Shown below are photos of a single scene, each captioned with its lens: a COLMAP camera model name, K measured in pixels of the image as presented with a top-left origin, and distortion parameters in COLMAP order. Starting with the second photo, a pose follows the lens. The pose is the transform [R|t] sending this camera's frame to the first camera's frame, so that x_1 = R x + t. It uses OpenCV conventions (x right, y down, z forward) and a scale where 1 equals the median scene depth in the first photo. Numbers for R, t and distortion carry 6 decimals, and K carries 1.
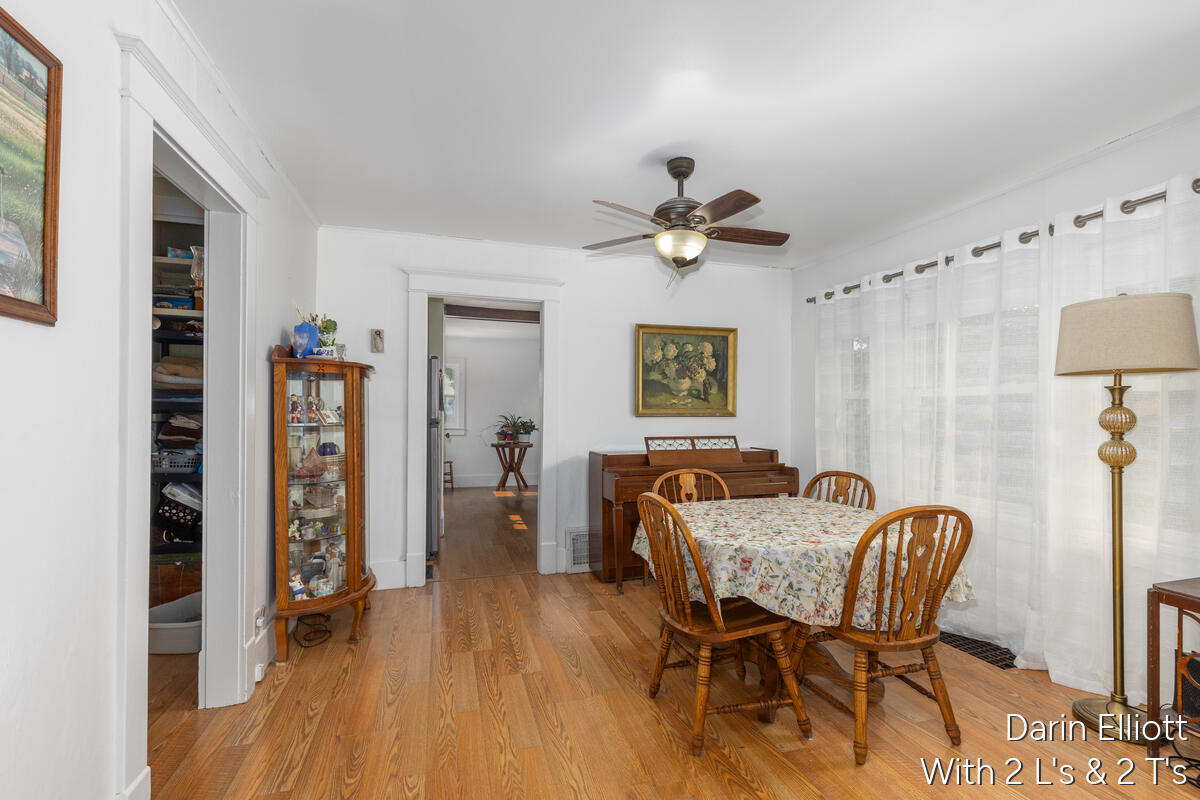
lens RADIAL K [[554.6, 0, 605.9], [0, 554.6, 413.5], [0, 0, 1]] dist [0.003400, 0.000029]
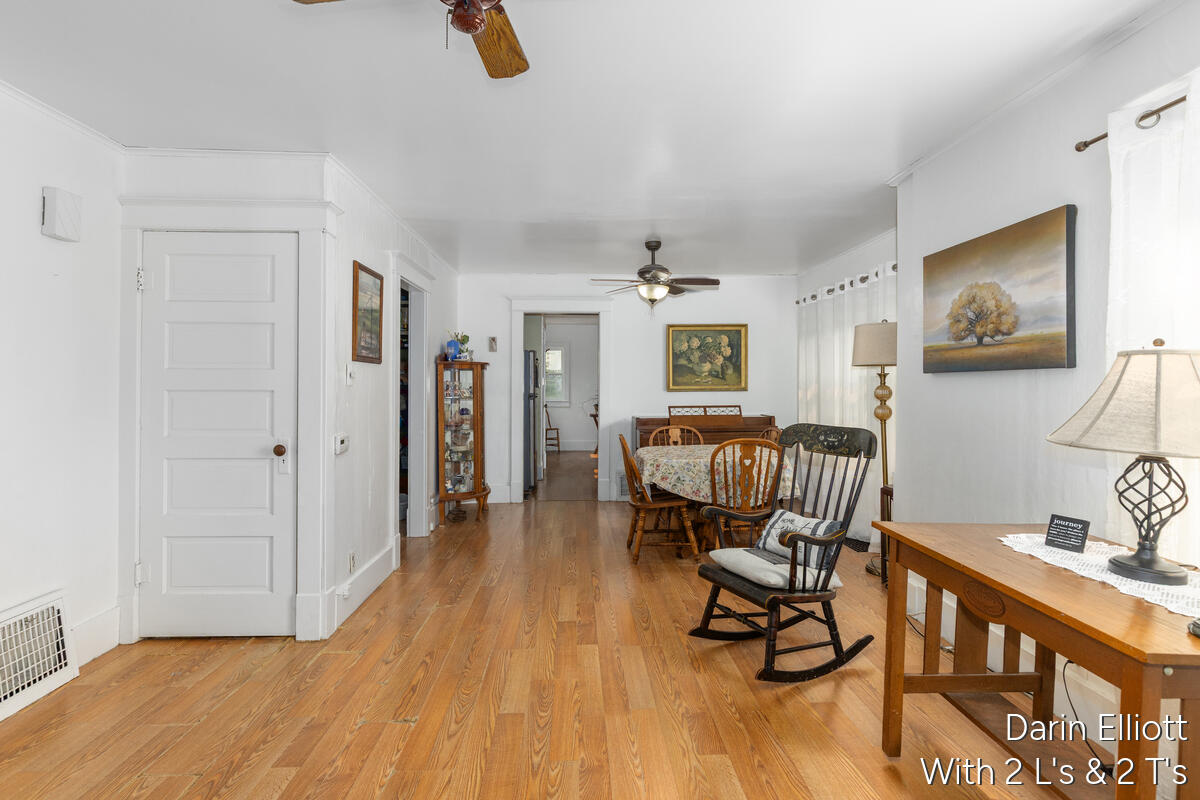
lens RADIAL K [[623.2, 0, 586.0], [0, 623.2, 377.4], [0, 0, 1]] dist [0.000423, -0.000165]
pose [[0.962593, -0.011270, -0.270719, 0.313992], [0.007261, 0.999849, -0.015805, -0.006921], [0.270856, 0.013248, 0.962529, -0.617077]]
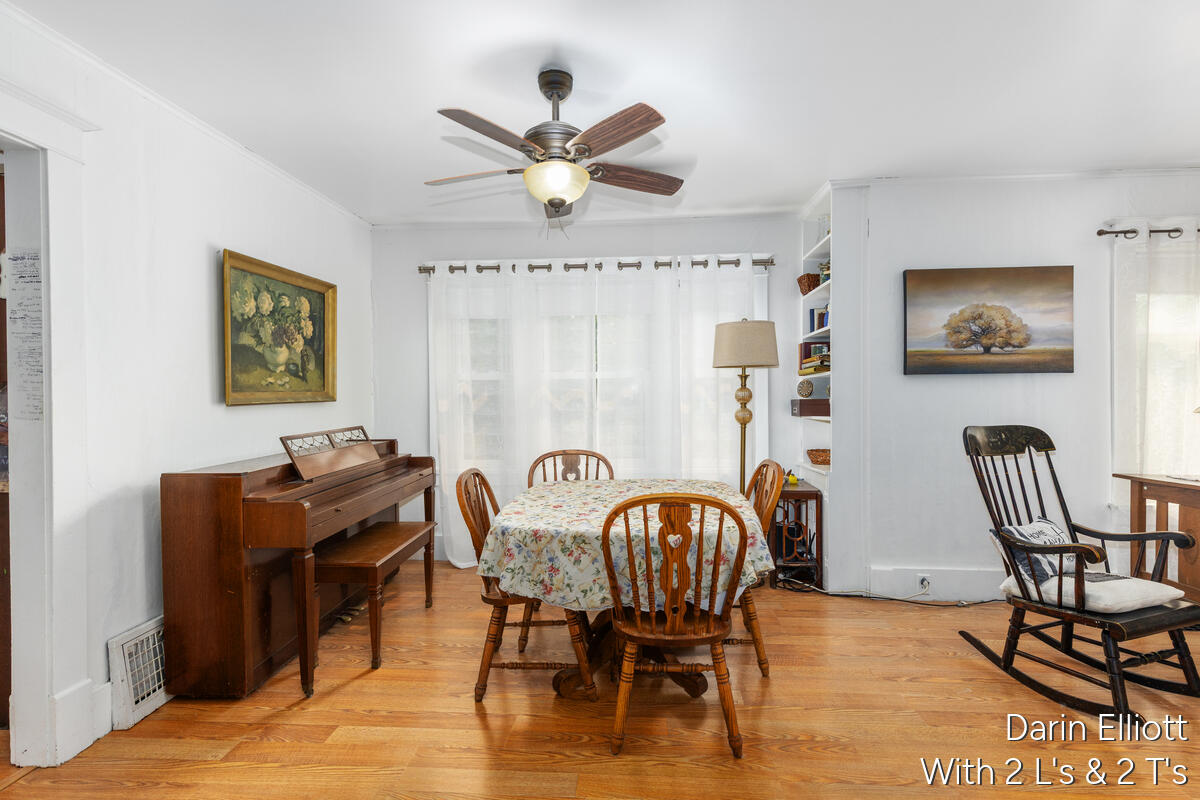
lens RADIAL K [[540.8, 0, 608.2], [0, 540.8, 402.4], [0, 0, 1]] dist [0.001908, 0.000351]
pose [[0.341549, -0.028500, 0.939432, -0.397259], [0.013336, 0.999586, 0.025477, -0.007542], [-0.939770, 0.003827, 0.341787, 0.466992]]
